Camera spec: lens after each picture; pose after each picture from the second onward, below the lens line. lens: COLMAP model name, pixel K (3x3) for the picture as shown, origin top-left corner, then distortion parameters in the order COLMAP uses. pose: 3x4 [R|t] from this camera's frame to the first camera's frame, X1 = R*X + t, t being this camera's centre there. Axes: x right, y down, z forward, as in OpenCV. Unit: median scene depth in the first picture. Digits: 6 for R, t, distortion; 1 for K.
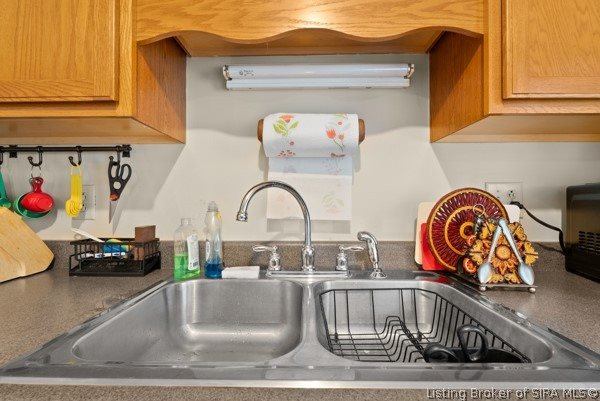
lens RADIAL K [[264.7, 0, 298.2], [0, 264.7, 200.5], [0, 0, 1]] dist [-0.010597, -0.001086]
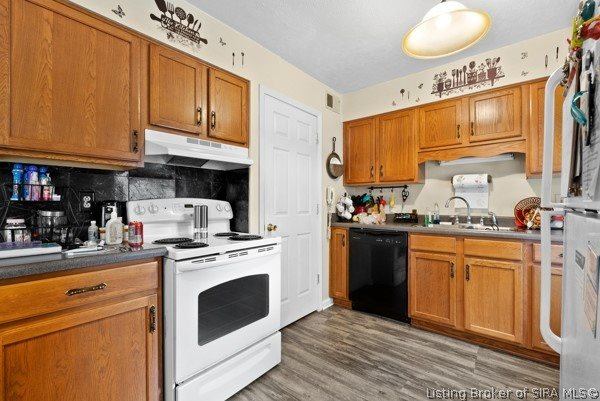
lens RADIAL K [[264.7, 0, 303.2], [0, 264.7, 203.1], [0, 0, 1]] dist [-0.010597, -0.001086]
pose [[0.783196, -0.001064, -0.621774, 0.435613], [0.010583, 0.999876, 0.011619, -0.042647], [0.621684, -0.015680, 0.783111, -2.669479]]
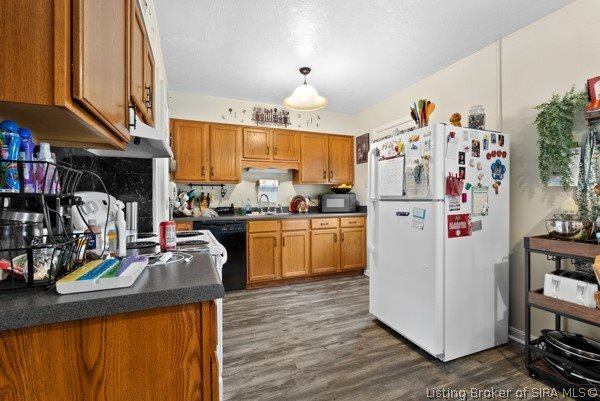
lens RADIAL K [[264.7, 0, 296.7], [0, 264.7, 197.9], [0, 0, 1]] dist [-0.010597, -0.001086]
pose [[0.917962, -0.004569, 0.396642, -1.379119], [0.000188, 0.999939, 0.011085, -0.048798], [-0.396669, -0.010101, 0.917906, -3.572658]]
